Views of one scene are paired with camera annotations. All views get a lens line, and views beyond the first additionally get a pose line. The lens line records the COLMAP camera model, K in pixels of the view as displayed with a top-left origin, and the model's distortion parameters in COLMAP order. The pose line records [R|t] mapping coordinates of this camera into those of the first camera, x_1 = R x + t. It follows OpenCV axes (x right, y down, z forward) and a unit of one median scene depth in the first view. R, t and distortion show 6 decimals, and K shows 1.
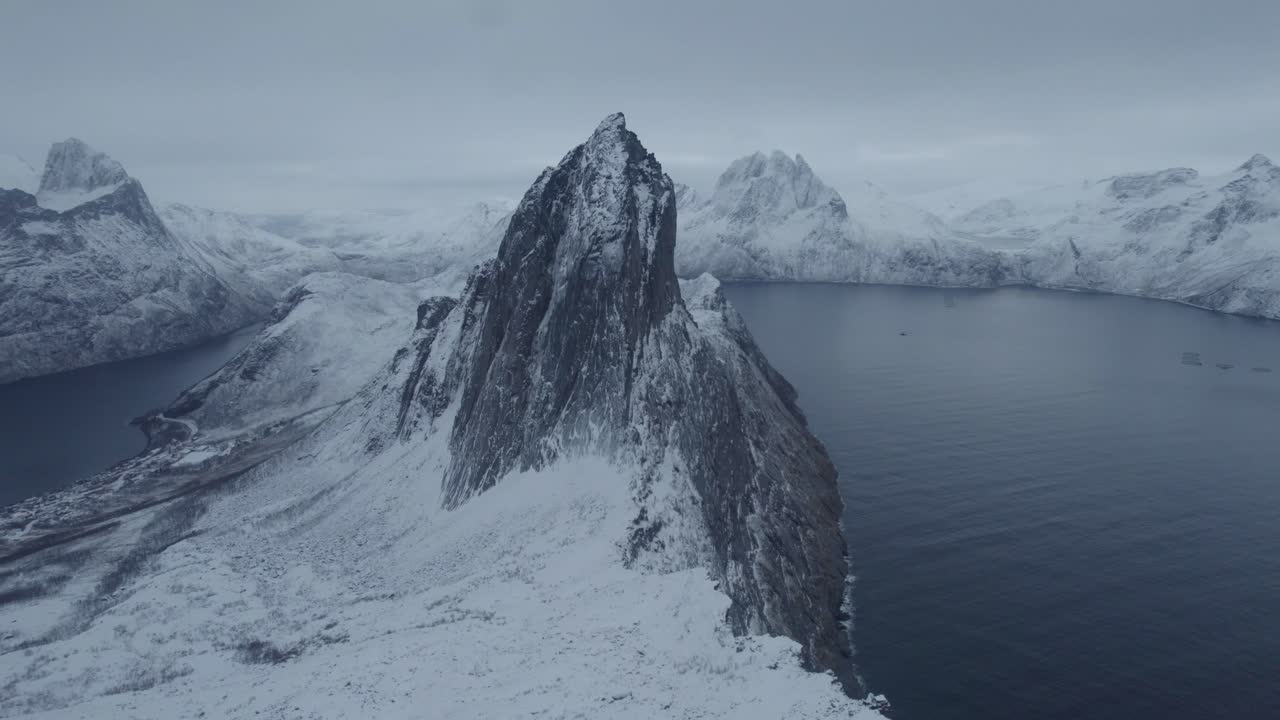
lens RADIAL K [[830.9, 0, 640.0], [0, 830.9, 360.0], [0, 0, 1]] dist [-0.073387, 0.068539]
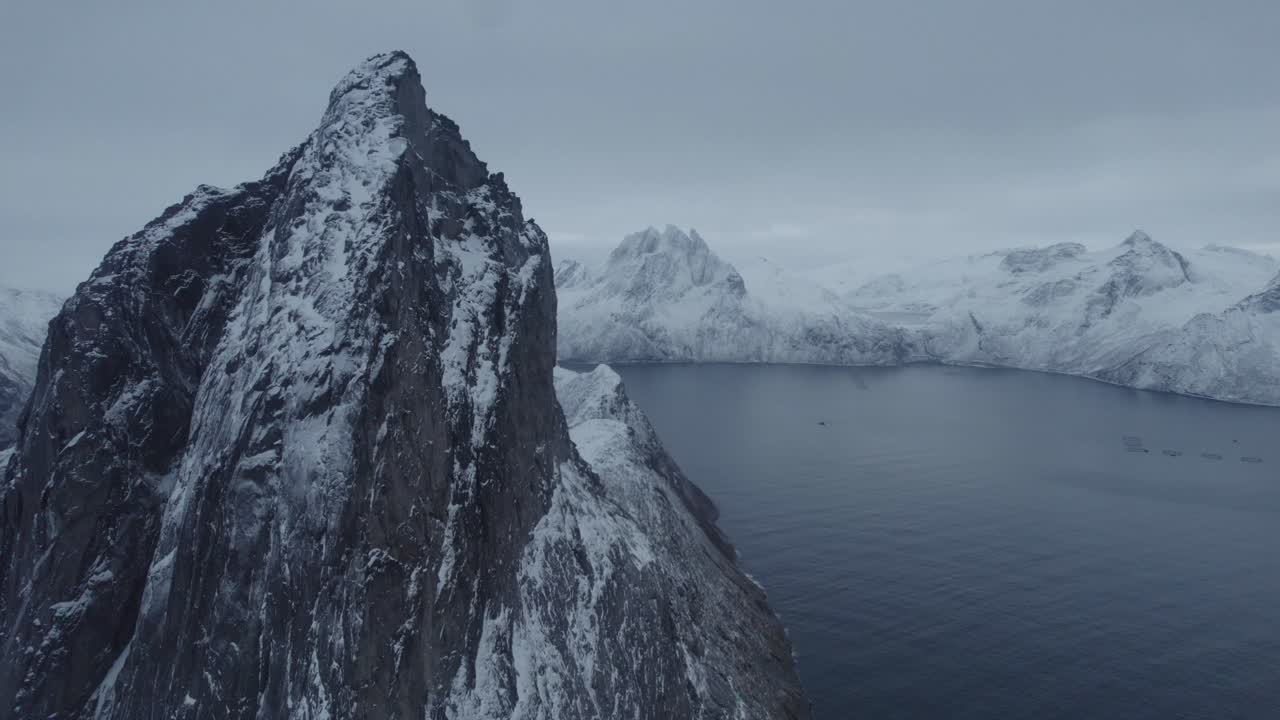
lens RADIAL K [[830.9, 0, 640.0], [0, 830.9, 360.0], [0, 0, 1]] dist [-0.073387, 0.068539]
pose [[0.991542, -0.015683, 0.128833, 0.009758], [0.027389, 0.995601, -0.089596, -0.031912], [-0.126862, 0.092367, 0.987610, 0.168806]]
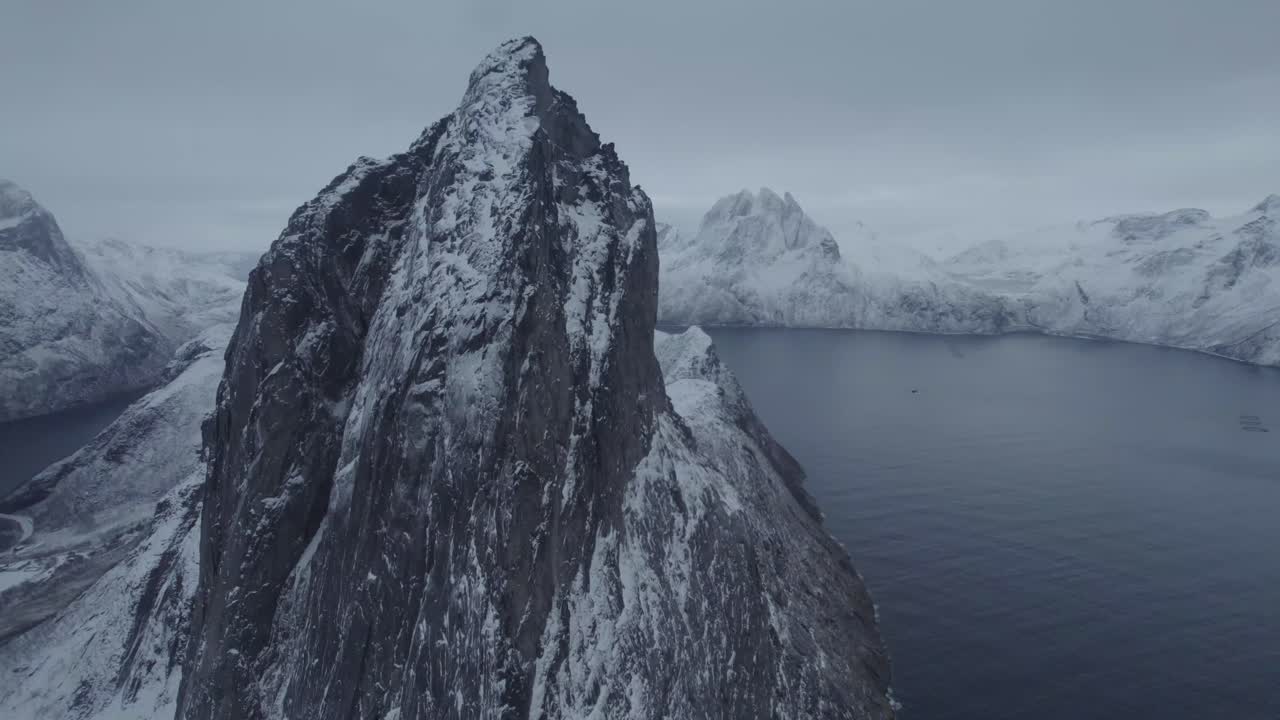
lens RADIAL K [[830.9, 0, 640.0], [0, 830.9, 360.0], [0, 0, 1]] dist [-0.073387, 0.068539]
pose [[0.999768, 0.003526, 0.021258, 0.006970], [-0.002531, 0.998909, -0.046630, -0.029445], [-0.021400, 0.046566, 0.998686, 0.155989]]
